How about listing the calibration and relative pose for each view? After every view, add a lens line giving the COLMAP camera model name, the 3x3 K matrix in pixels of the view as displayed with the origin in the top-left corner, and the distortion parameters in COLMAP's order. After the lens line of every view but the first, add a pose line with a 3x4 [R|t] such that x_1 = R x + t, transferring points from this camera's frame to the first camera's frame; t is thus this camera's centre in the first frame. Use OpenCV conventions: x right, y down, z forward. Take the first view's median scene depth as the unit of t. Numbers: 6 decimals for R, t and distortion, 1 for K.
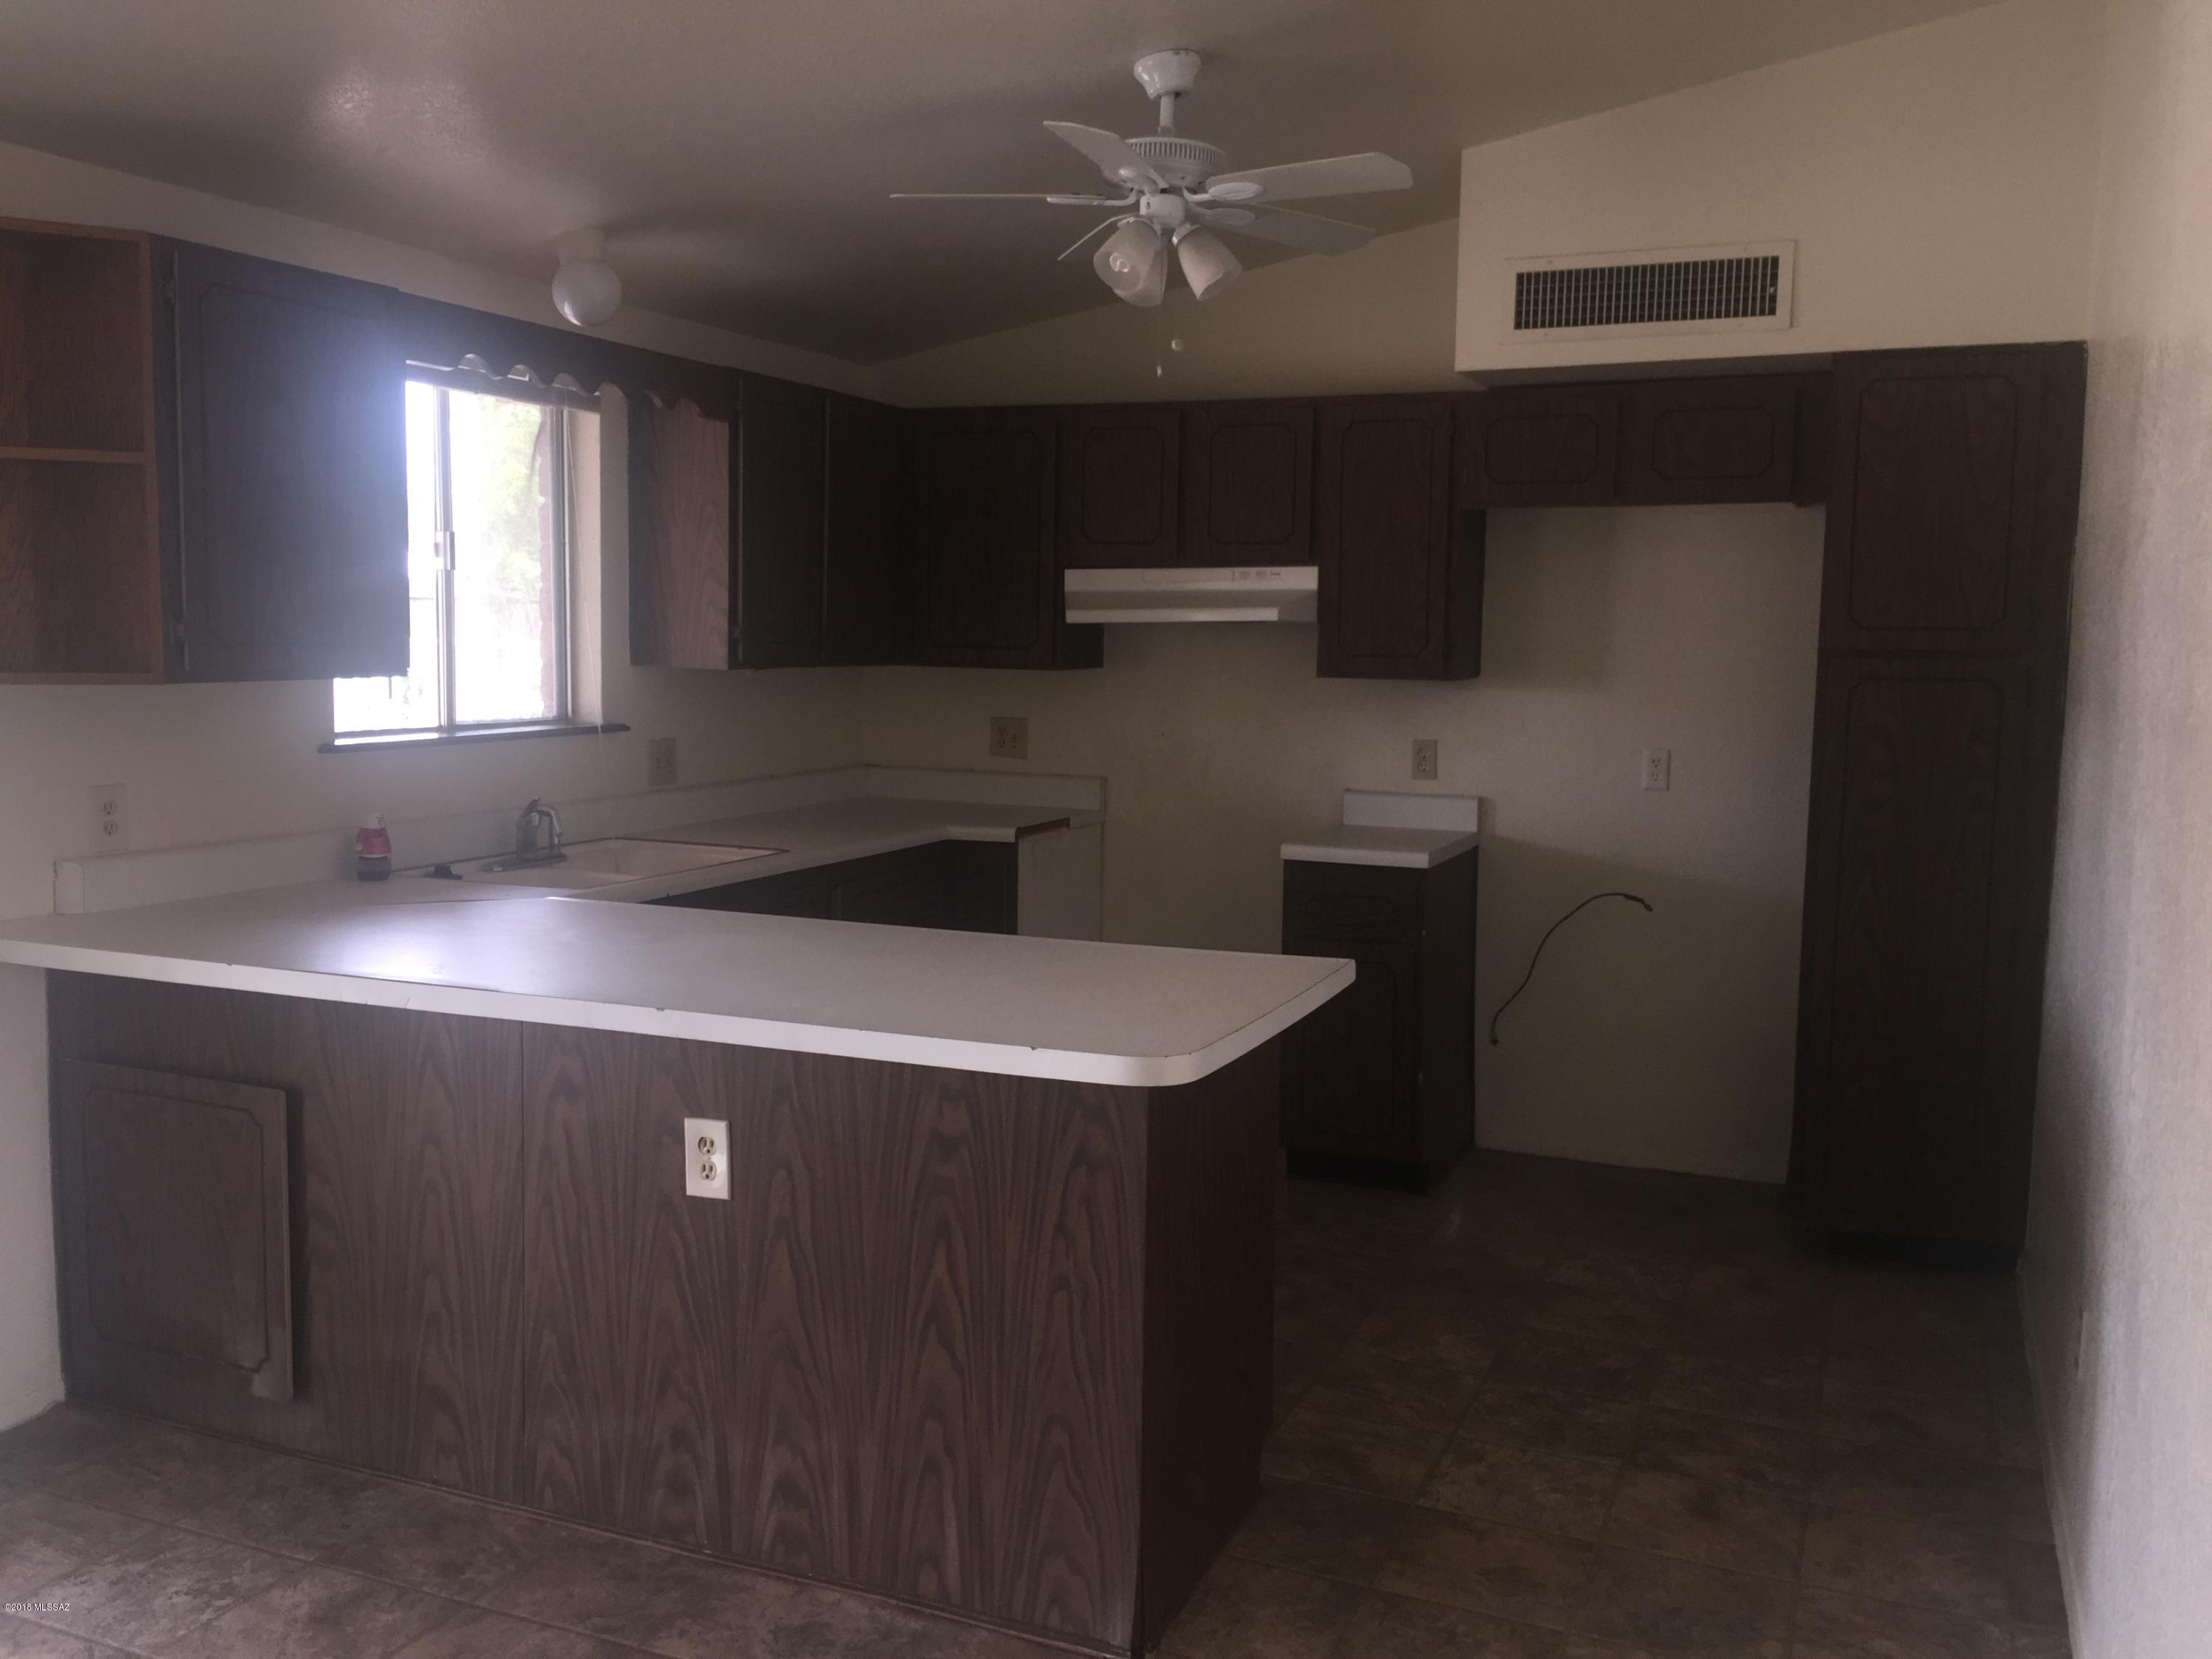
lens RADIAL K [[1870.4, 0, 1111.4], [0, 1870.4, 803.0], [0, 0, 1]] dist [0.061689, -0.072479]
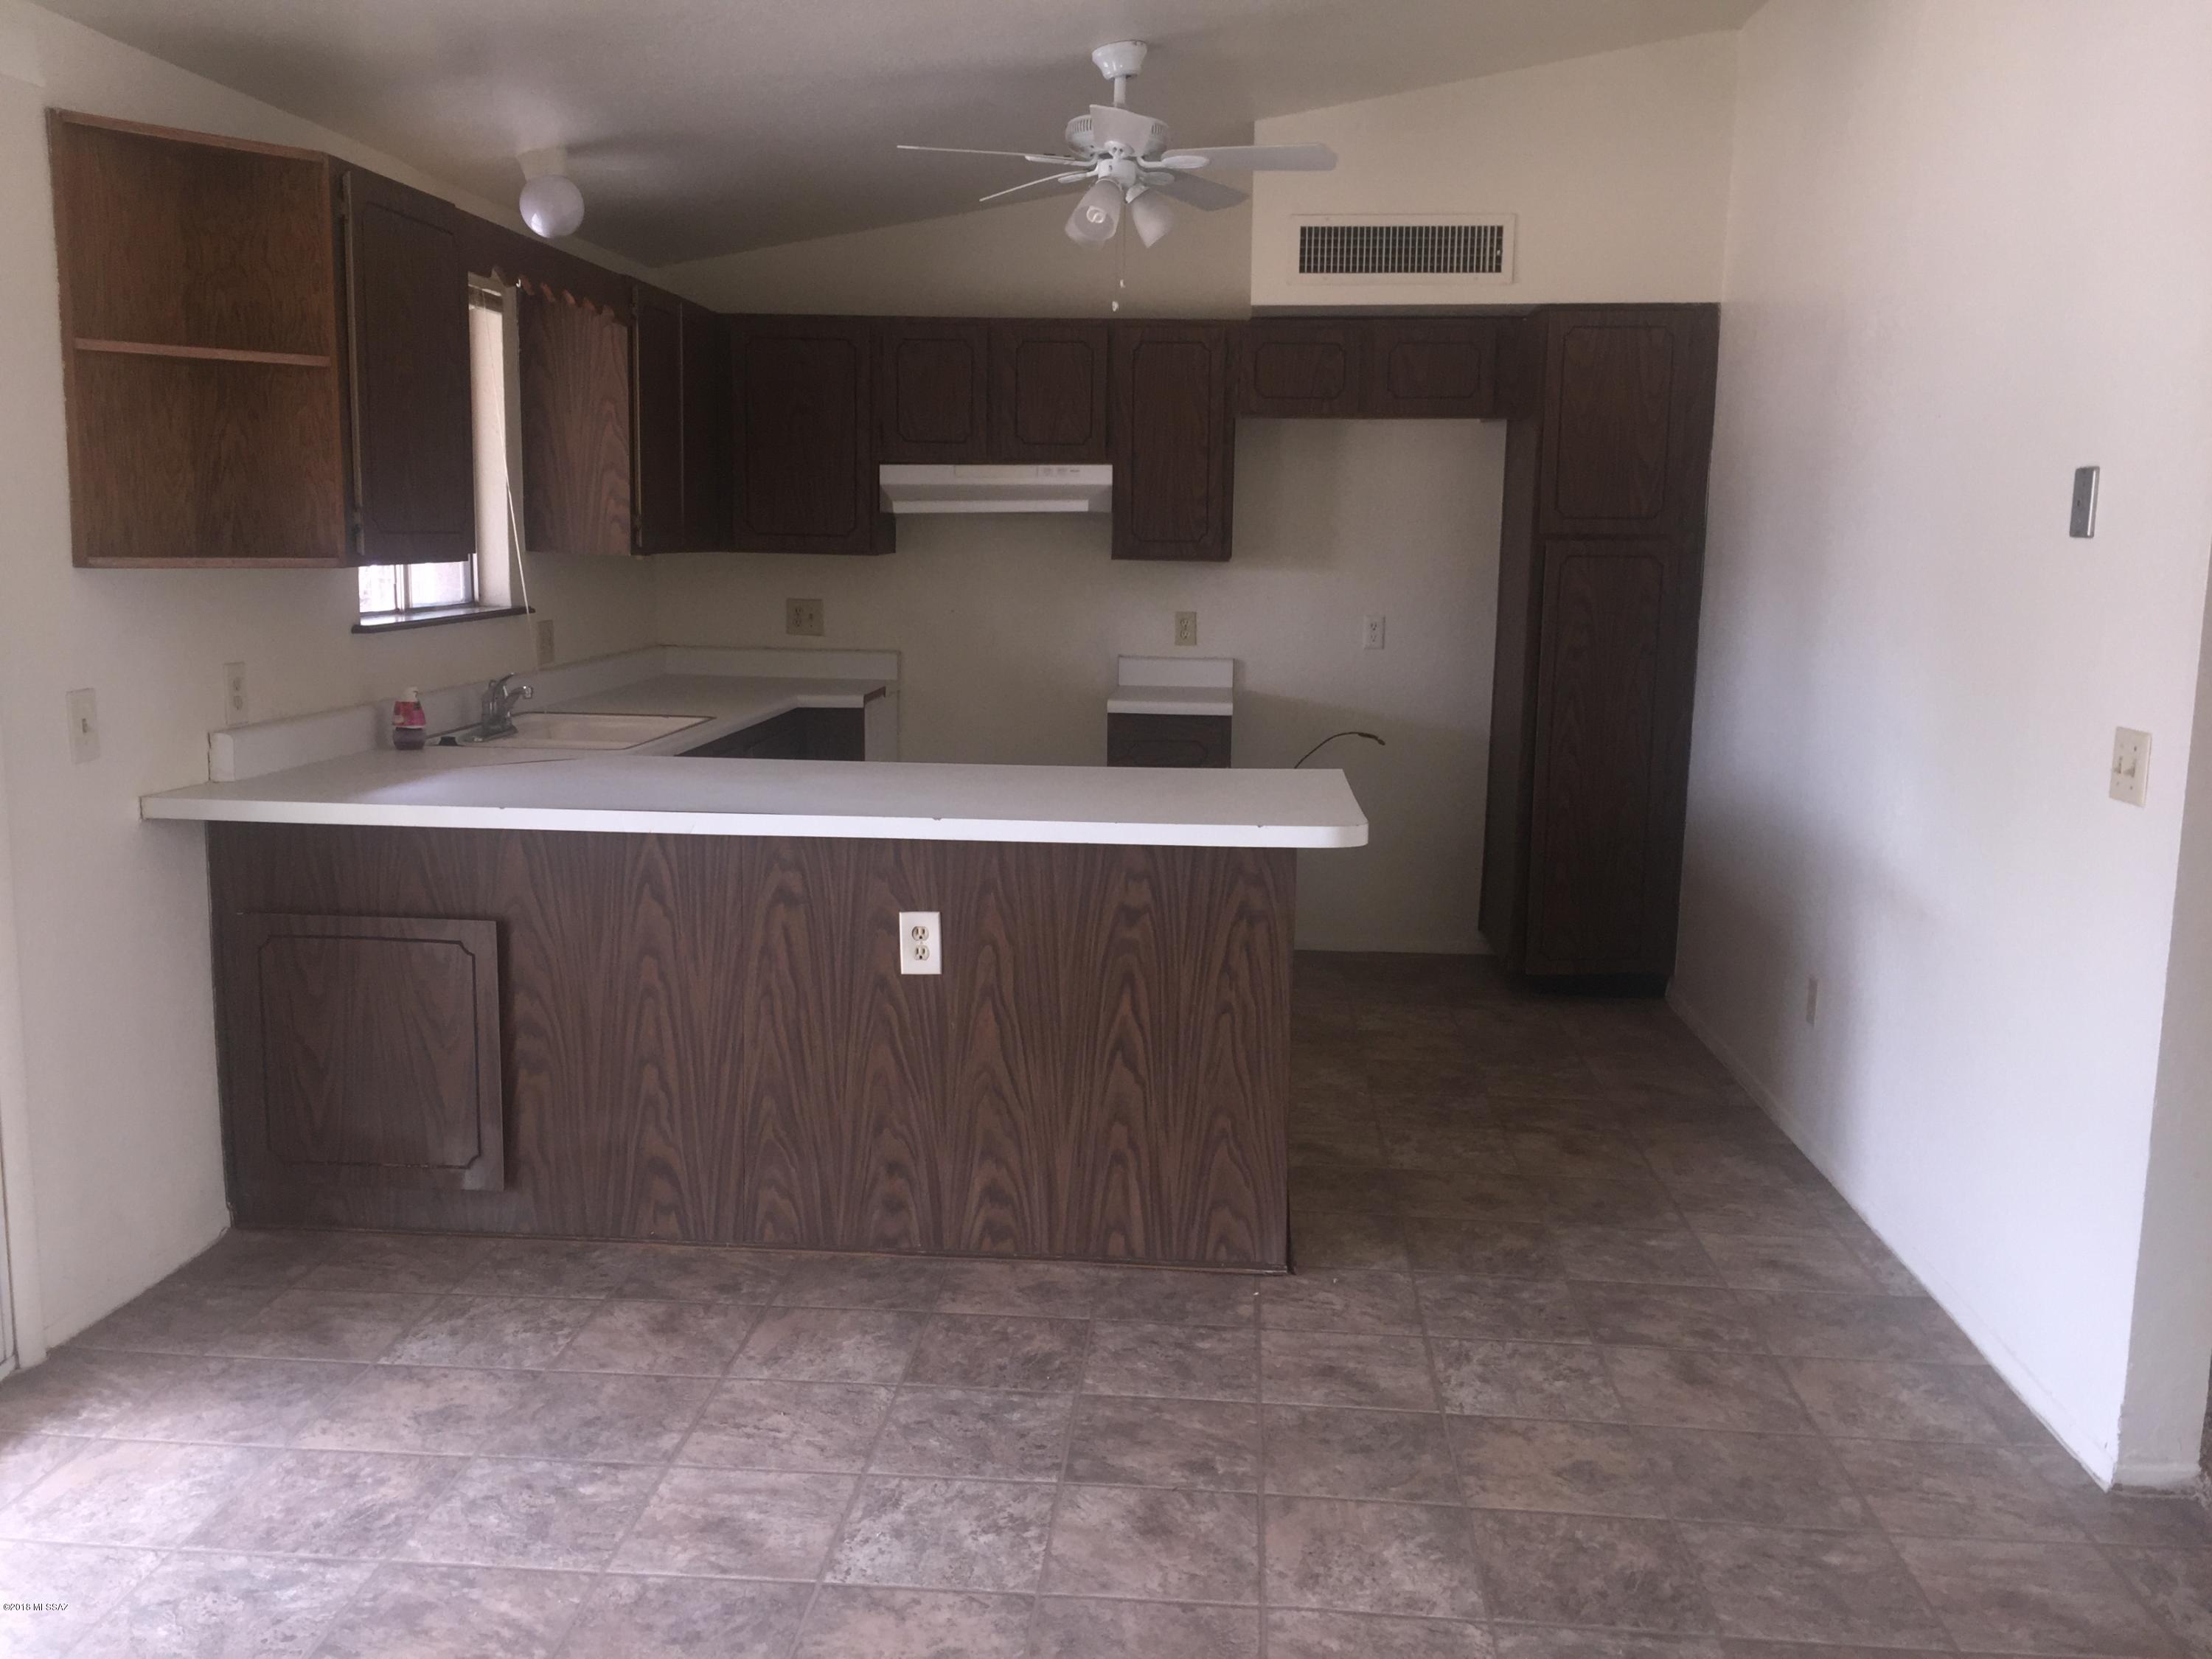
lens RADIAL K [[1856.1, 0, 1104.4], [0, 1856.1, 796.3], [0, 0, 1]] dist [0.055362, -0.042987]
pose [[0.949063, -0.046861, 0.311581, -0.458075], [0.029530, 0.997755, 0.060114, 0.019351], [-0.313698, -0.047851, 0.948316, -0.201447]]
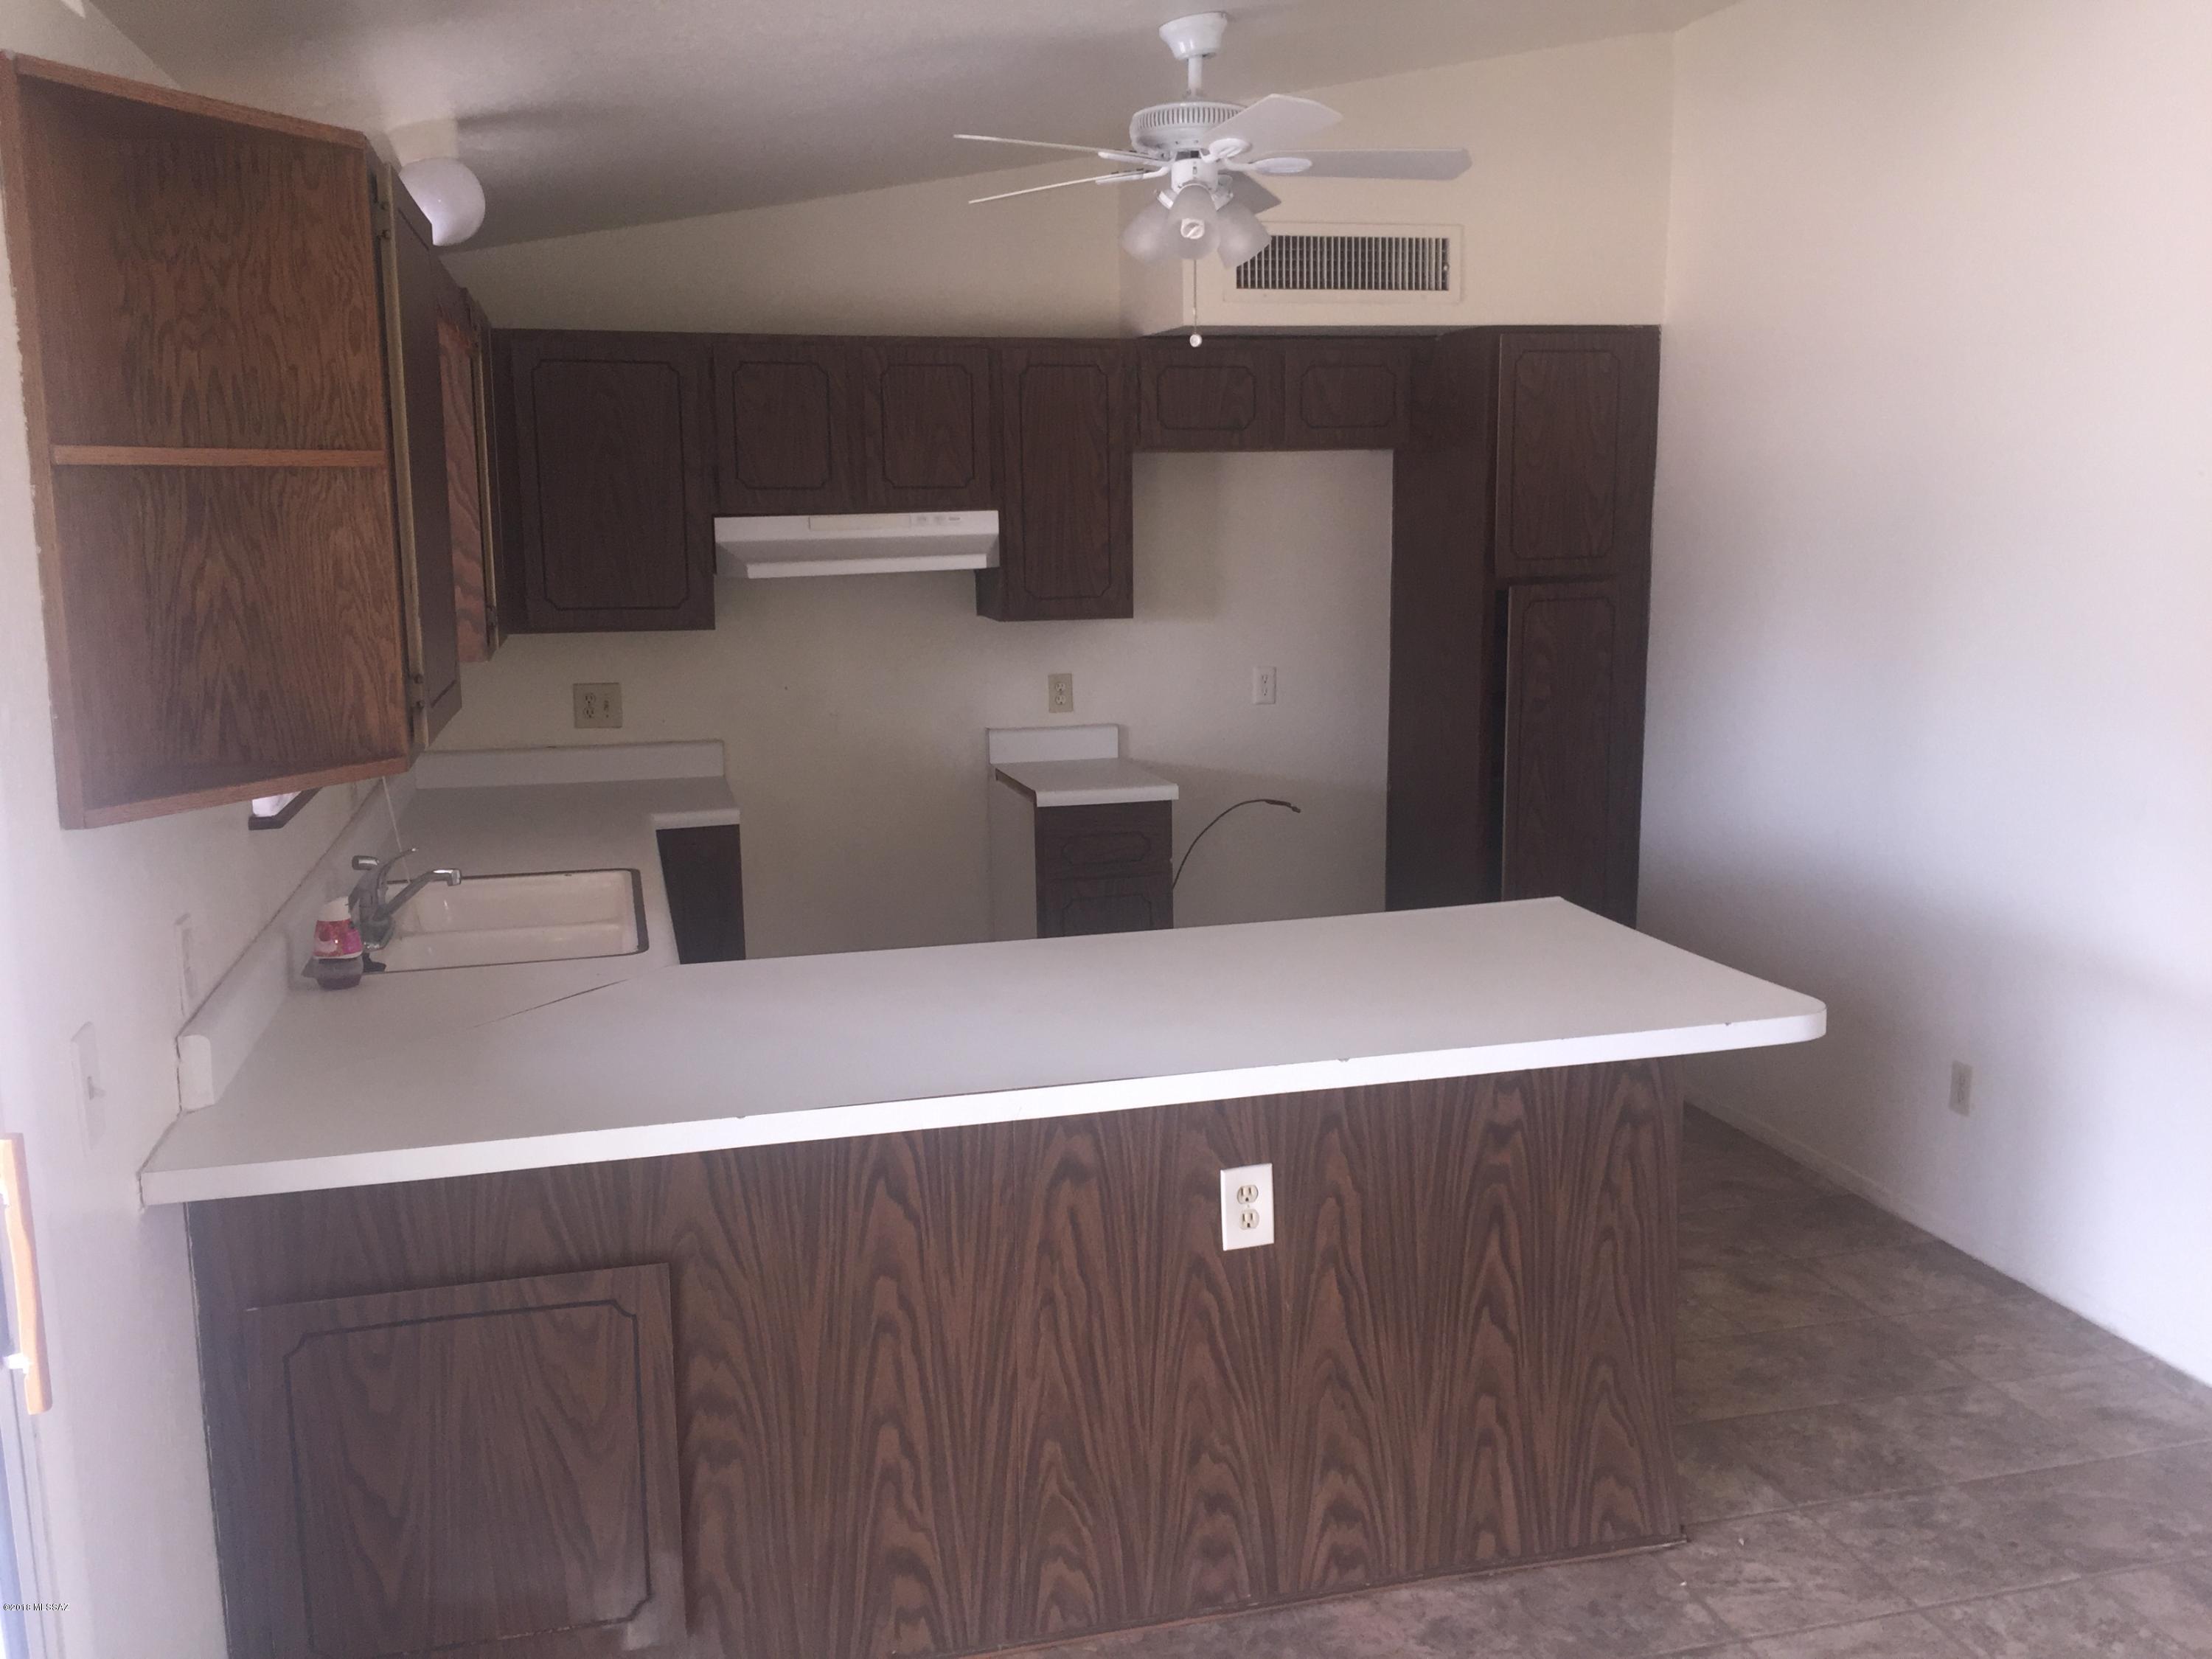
lens RADIAL K [[1870.4, 0, 1111.4], [0, 1870.4, 803.0], [0, 0, 1]] dist [0.061689, -0.072479]
pose [[0.796795, -0.121319, 0.591946, -0.768127], [0.081491, 0.992263, 0.093671, -0.102457], [-0.598730, -0.026398, 0.800516, 0.274412]]
